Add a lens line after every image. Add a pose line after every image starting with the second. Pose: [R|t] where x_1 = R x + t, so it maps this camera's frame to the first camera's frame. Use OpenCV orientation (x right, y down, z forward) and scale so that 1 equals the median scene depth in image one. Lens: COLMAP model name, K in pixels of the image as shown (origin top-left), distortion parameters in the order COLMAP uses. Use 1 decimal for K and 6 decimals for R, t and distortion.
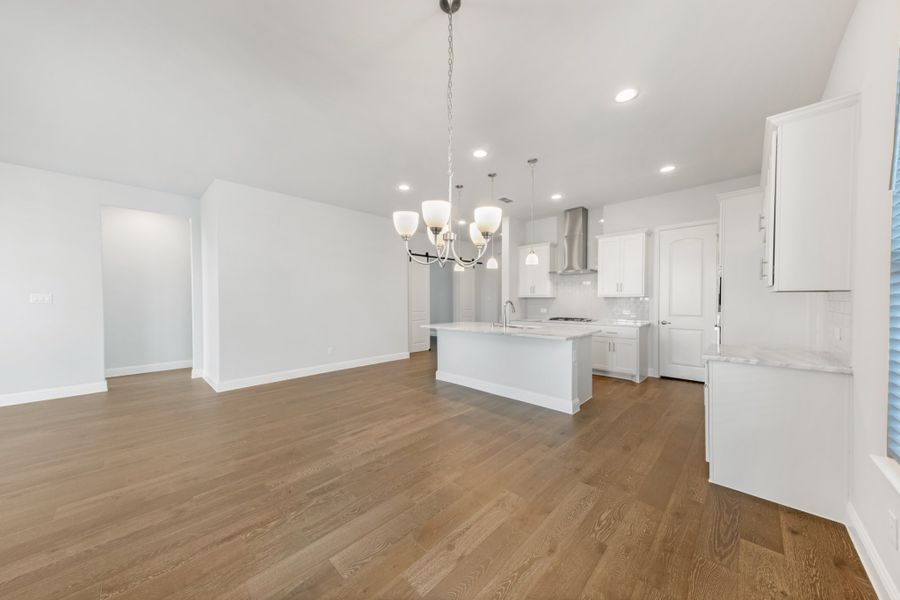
lens RADIAL K [[306.7, 0, 450.0], [0, 306.7, 300.0], [0, 0, 1]] dist [0.000584, 0.000030]
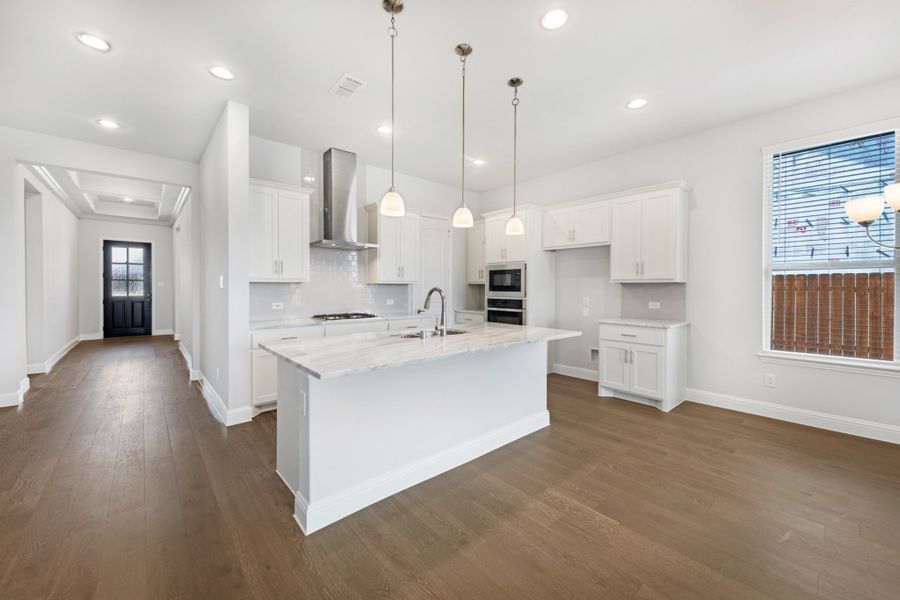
lens RADIAL K [[348.0, 0, 448.3], [0, 348.0, 288.6], [0, 0, 1]] dist [0.000801, -0.000005]
pose [[0.087408, 0.004858, 0.996161, -0.534821], [-0.002566, 0.999986, -0.004651, 0.010582], [-0.996169, -0.002150, 0.087420, 1.140681]]
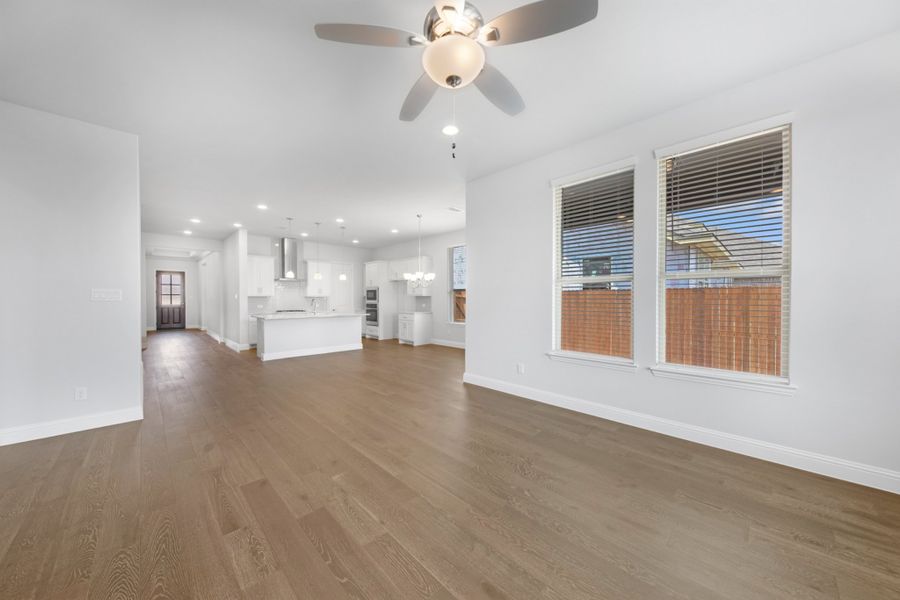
lens RADIAL K [[306.7, 0, 450.0], [0, 306.7, 300.0], [0, 0, 1]] dist [0.000584, 0.000030]
pose [[0.026593, 0.004530, 0.999636, -1.754304], [0.000858, 0.999989, -0.004555, 0.026663], [-0.999646, 0.000978, 0.026589, 0.283077]]
